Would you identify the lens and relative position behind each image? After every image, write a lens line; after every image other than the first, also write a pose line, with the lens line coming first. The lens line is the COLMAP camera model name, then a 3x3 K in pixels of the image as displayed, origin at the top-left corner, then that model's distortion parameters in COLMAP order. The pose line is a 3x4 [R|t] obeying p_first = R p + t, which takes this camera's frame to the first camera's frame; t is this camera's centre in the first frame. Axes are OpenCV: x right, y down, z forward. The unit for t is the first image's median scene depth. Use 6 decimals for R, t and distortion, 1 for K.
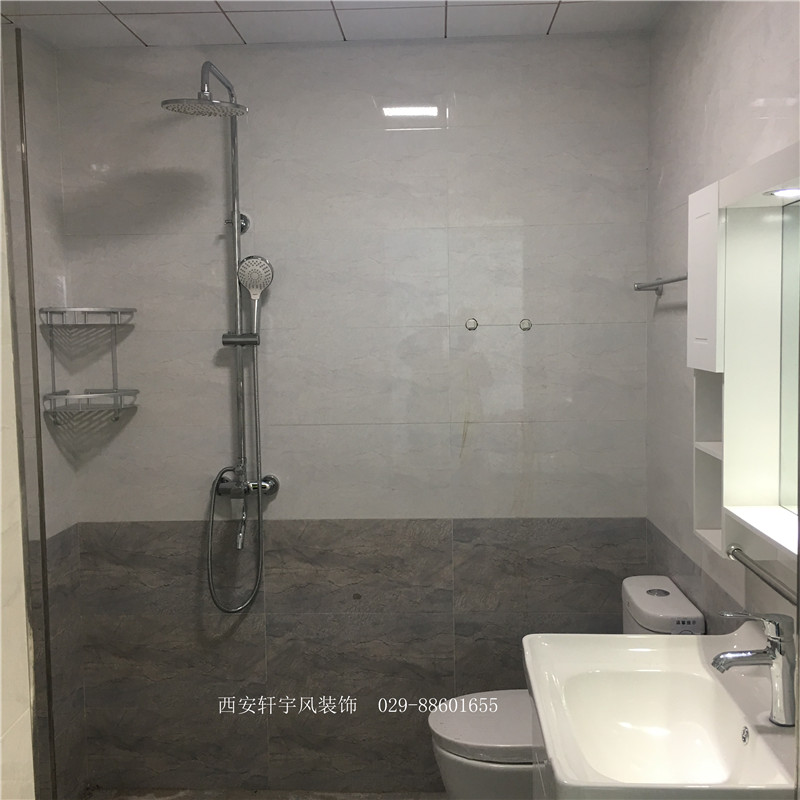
lens RADIAL K [[931.2, 0, 396.1], [0, 931.2, 402.3], [0, 0, 1]] dist [0.066233, 0.000000]
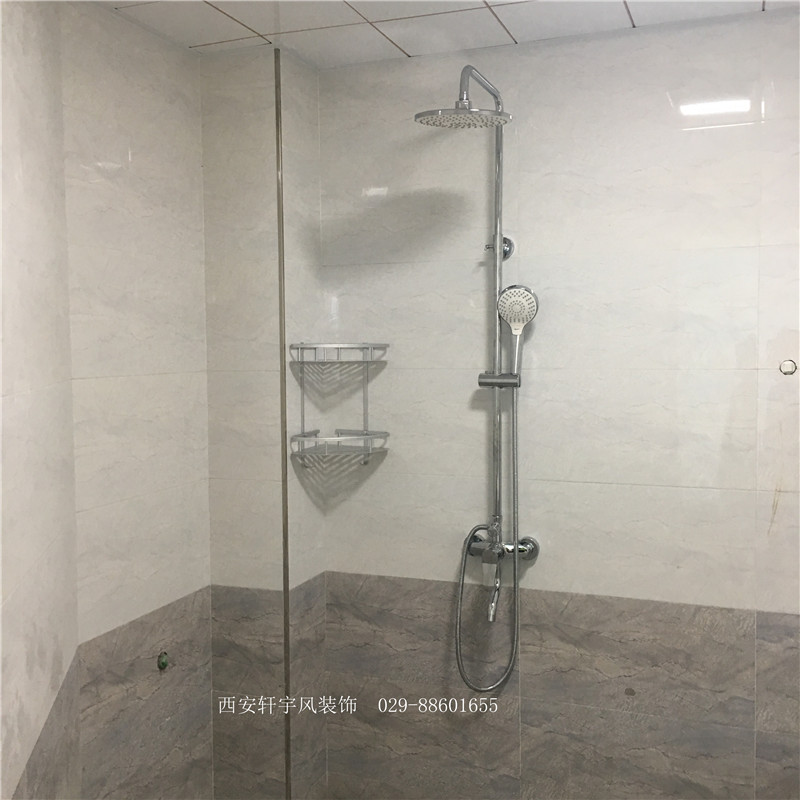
lens RADIAL K [[931.2, 0, 402.2], [0, 931.2, 399.8], [0, 0, 1]] dist [0.066233, 0.000000]
pose [[0.954415, 0.026232, -0.297328, 0.006720], [-0.031840, 0.999394, -0.014032, -0.033378], [0.296780, 0.022859, 0.954672, 0.137835]]
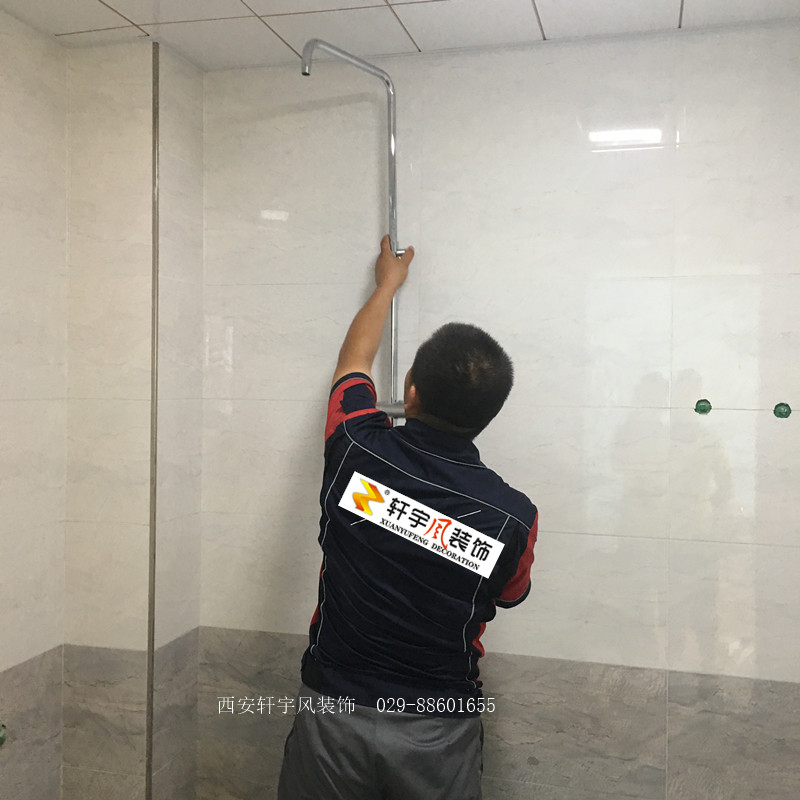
lens RADIAL K [[931.2, 0, 399.3], [0, 931.2, 402.6], [0, 0, 1]] dist [0.066233, 0.000000]
pose [[0.979138, 0.034542, -0.200239, -0.005378], [-0.047035, 0.997210, -0.057972, -0.031452], [0.197677, 0.066180, 0.978031, 0.218827]]
